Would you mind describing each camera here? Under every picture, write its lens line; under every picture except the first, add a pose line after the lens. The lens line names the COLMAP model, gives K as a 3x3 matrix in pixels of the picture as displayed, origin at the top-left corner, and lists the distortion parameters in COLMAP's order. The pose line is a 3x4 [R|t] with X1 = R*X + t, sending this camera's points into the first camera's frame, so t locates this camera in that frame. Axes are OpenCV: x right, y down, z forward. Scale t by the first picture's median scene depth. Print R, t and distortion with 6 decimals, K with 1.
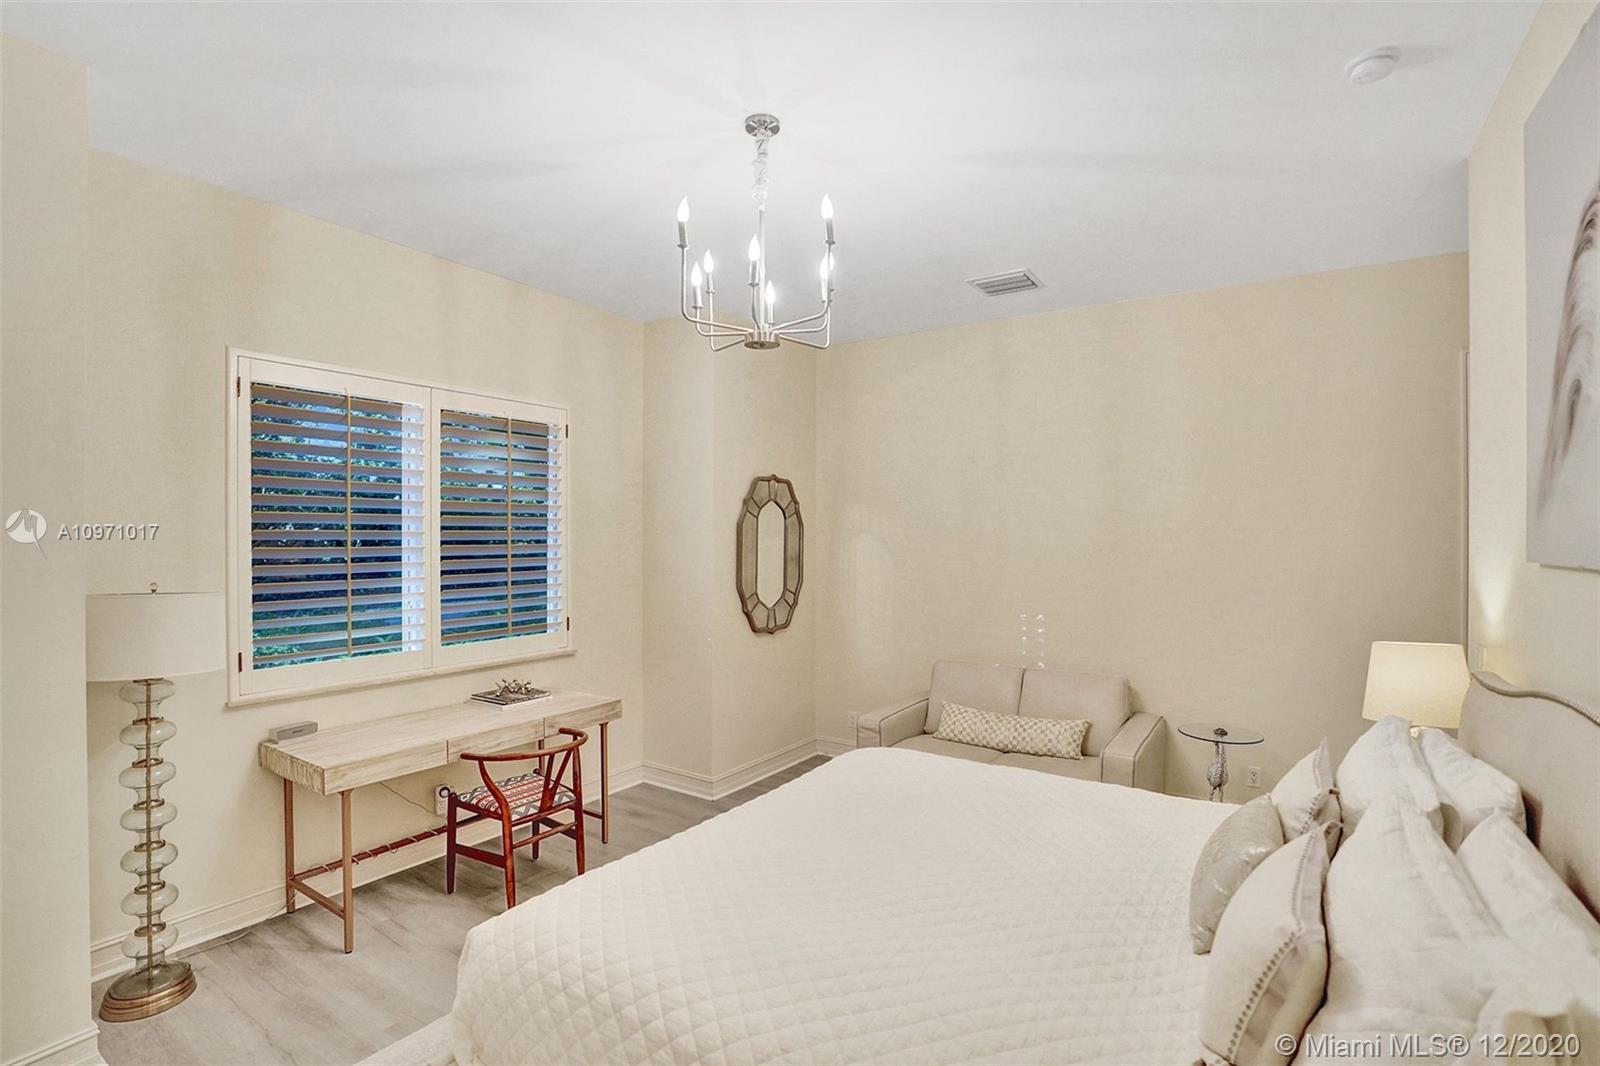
lens RADIAL K [[762.4, 0, 806.6], [0, 762.4, 536.8], [0, 0, 1]] dist [-0.001841, 0.000228]
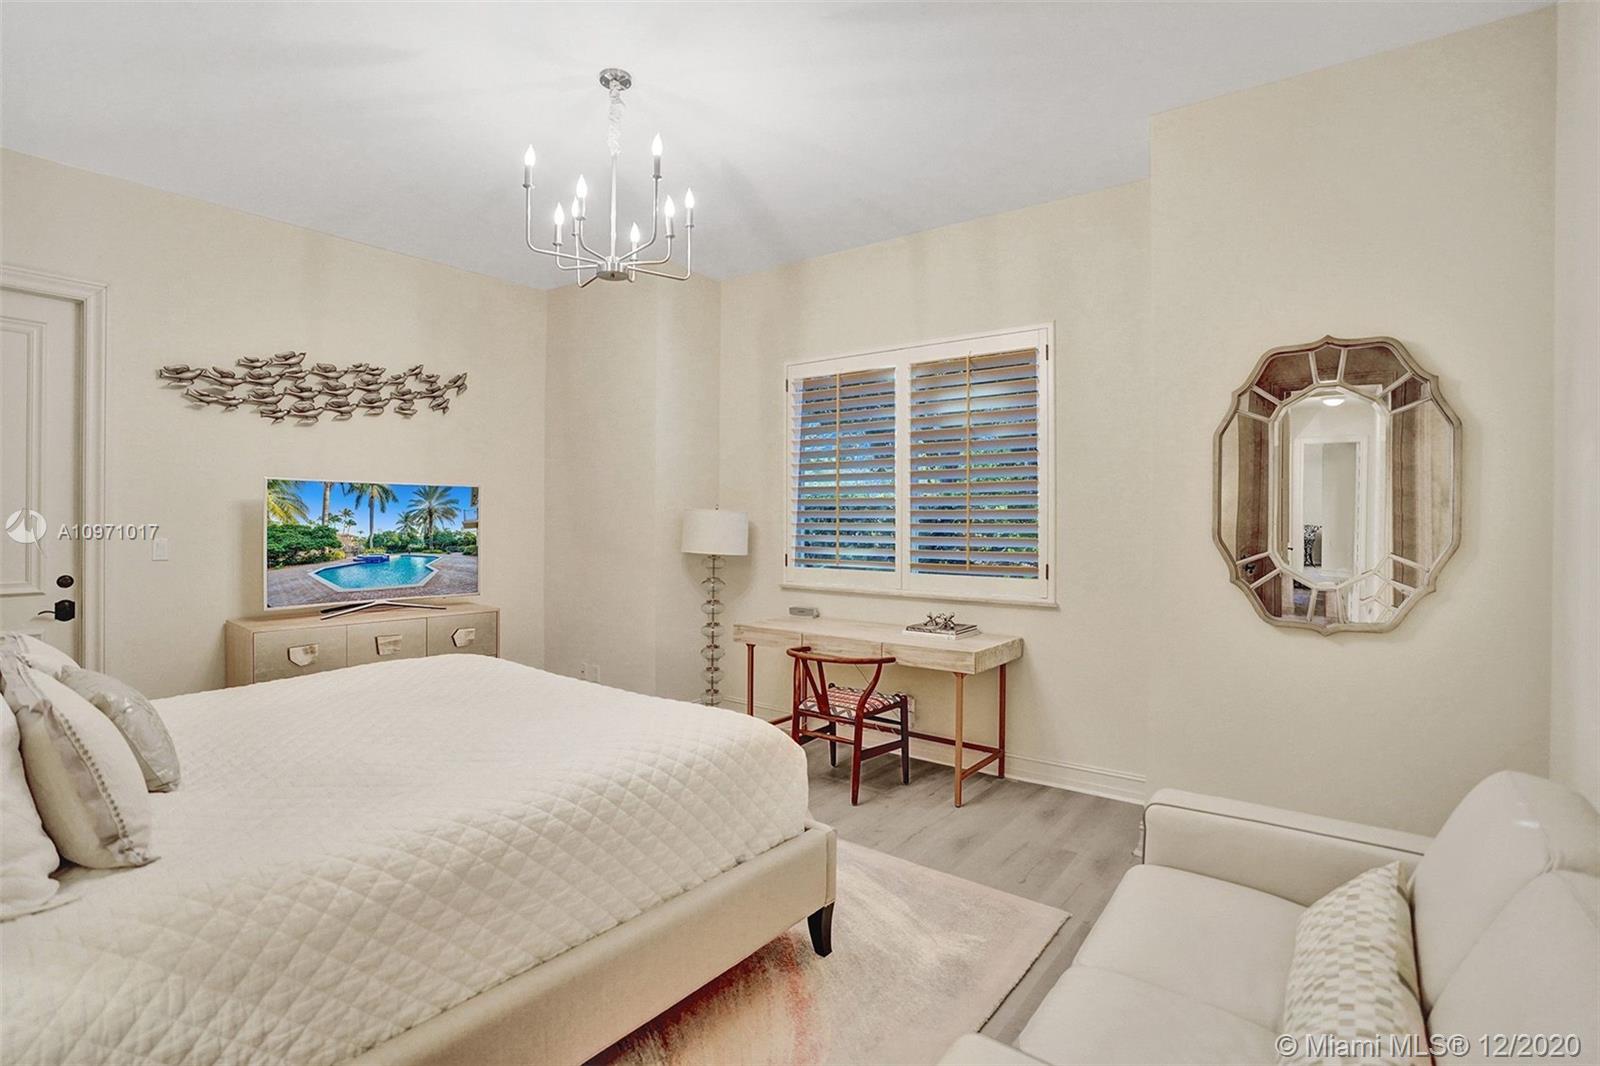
lens RADIAL K [[762.4, 0, 806.6], [0, 762.4, 536.8], [0, 0, 1]] dist [-0.001841, 0.000228]
pose [[-0.042214, 0.016942, -0.998965, 0.646589], [-0.004344, 0.999844, 0.017140, 0.068572], [0.999099, 0.005063, -0.042134, 0.862520]]
